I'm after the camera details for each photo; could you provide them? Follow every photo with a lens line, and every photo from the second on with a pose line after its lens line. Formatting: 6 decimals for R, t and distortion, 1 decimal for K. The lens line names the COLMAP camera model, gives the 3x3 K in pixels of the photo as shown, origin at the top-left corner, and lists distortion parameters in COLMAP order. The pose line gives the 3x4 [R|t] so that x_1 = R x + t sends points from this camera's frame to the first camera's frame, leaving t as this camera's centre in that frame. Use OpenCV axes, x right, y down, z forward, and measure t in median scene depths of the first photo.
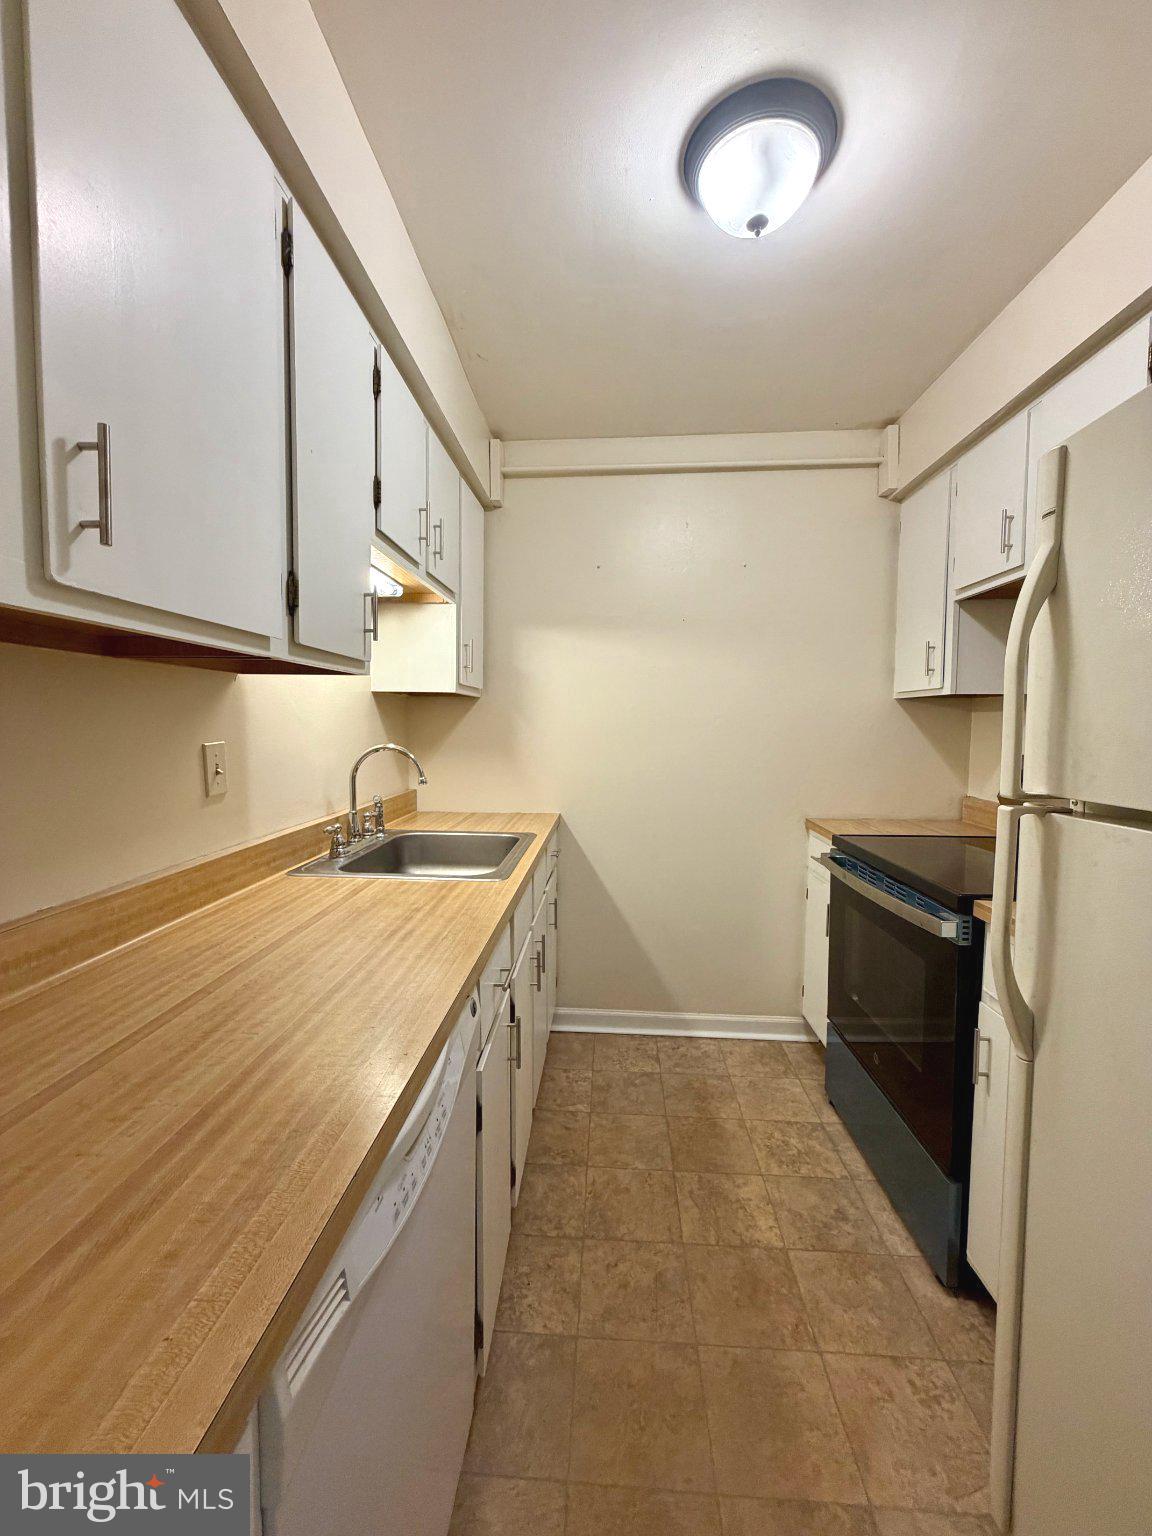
lens RADIAL K [[613.5, 0, 571.4], [0, 613.5, 760.6], [0, 0, 1]] dist [0.000397, 0.000063]
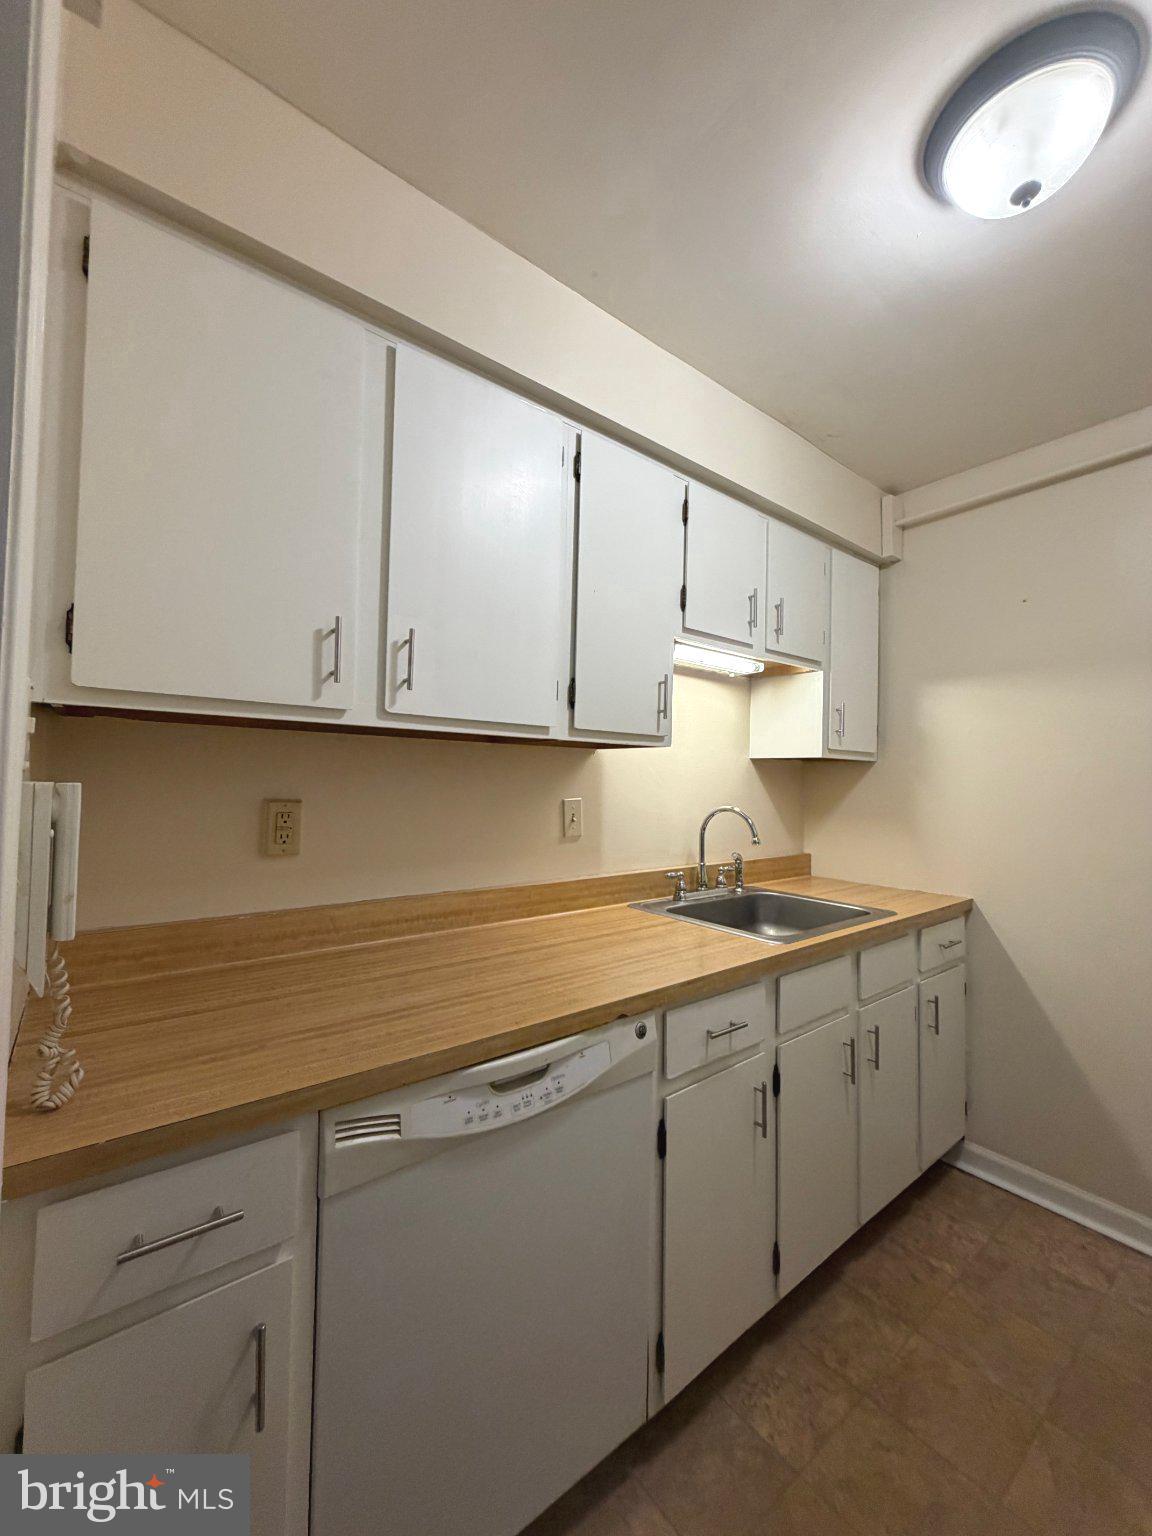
lens RADIAL K [[610.7, 0, 576.9], [0, 610.7, 760.1], [0, 0, 1]] dist [-0.000341, -0.000069]
pose [[0.669157, -0.021164, -0.742820, 0.417455], [-0.058541, 0.994987, -0.081084, -0.004260], [0.740812, 0.097743, 0.664563, 0.060303]]
